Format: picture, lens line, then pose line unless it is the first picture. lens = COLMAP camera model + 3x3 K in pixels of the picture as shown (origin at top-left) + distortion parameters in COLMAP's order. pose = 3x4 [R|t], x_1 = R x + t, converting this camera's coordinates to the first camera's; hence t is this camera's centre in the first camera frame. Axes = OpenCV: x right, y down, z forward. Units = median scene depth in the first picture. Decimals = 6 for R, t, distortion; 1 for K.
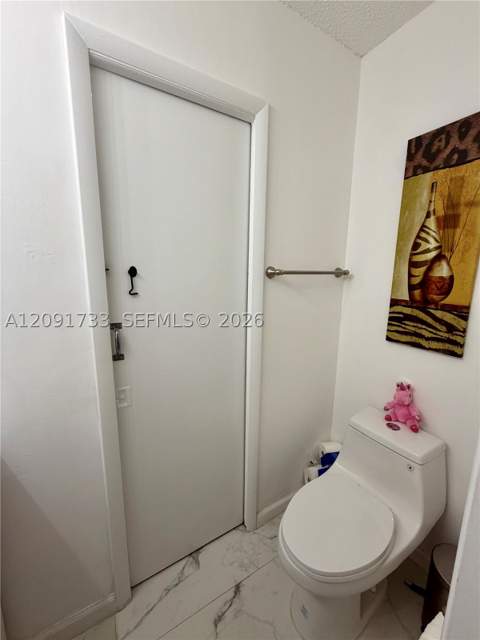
lens RADIAL K [[254.9, 0, 238.8], [0, 254.9, 320.4], [0, 0, 1]] dist [-0.000660, -0.000123]
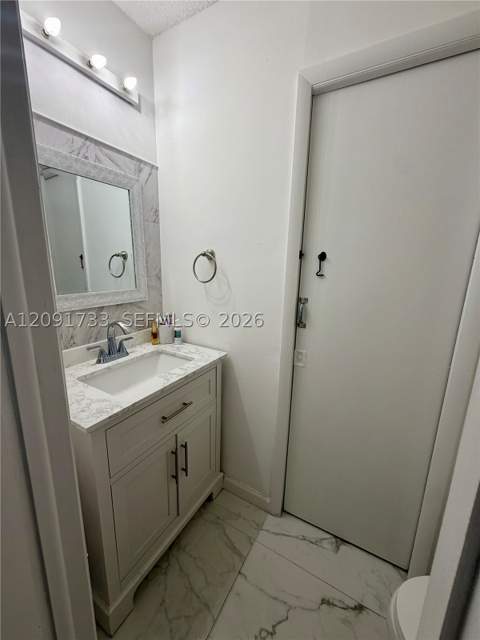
lens RADIAL K [[254.9, 0, 242.2], [0, 254.9, 317.7], [0, 0, 1]] dist [-0.000660, -0.000123]
pose [[0.511072, 0.188313, -0.838656, 0.413257], [-0.179896, 0.977531, 0.109869, 0.023145], [0.840502, 0.094719, 0.533465, 0.077726]]
